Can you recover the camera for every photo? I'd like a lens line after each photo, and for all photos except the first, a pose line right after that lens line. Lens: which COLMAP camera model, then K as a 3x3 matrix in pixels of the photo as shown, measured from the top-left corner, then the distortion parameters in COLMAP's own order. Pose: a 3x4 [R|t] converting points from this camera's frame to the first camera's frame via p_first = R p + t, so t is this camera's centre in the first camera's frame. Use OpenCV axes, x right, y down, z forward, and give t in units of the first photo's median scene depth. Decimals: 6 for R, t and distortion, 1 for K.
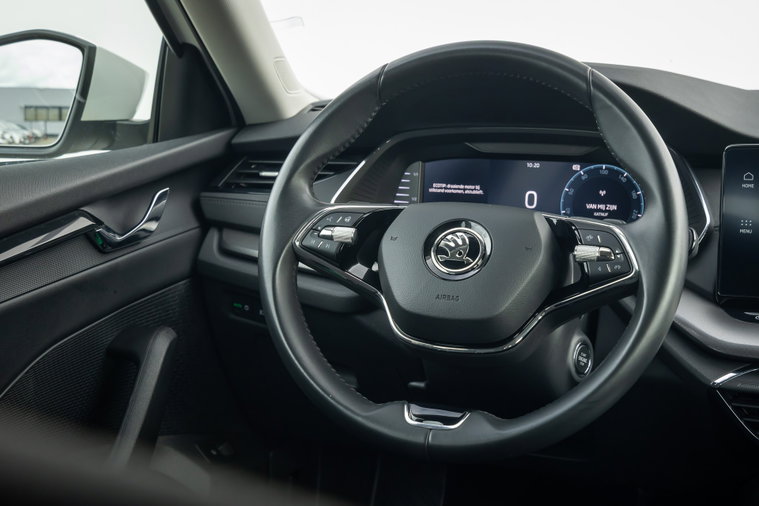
lens RADIAL K [[1235.1, 0, 382.8], [0, 1235.1, 239.8], [0, 0, 1]] dist [0.008844, 0.000000]
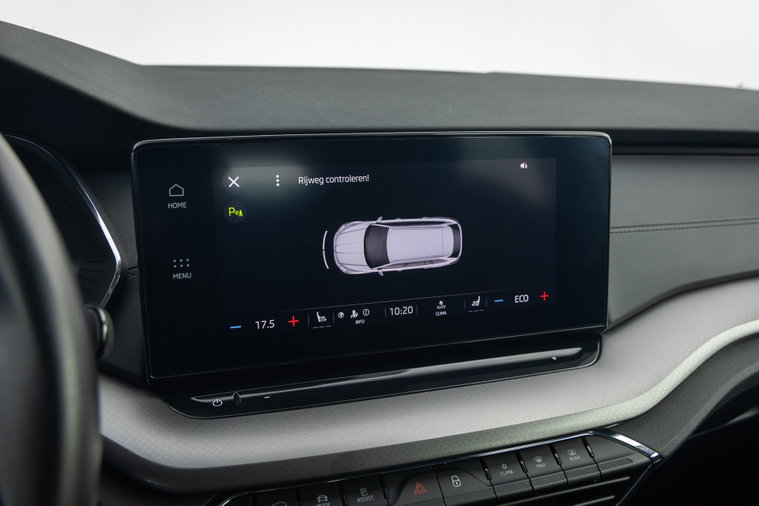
lens RADIAL K [[703.7, 0, 376.0], [0, 703.7, 244.9], [0, 0, 1]] dist [0.007215, 0.000000]
pose [[0.810079, -0.138620, 0.569698, 0.168295], [0.077365, 0.988426, 0.130498, -0.062963], [-0.581194, -0.061639, 0.811427, 0.643206]]
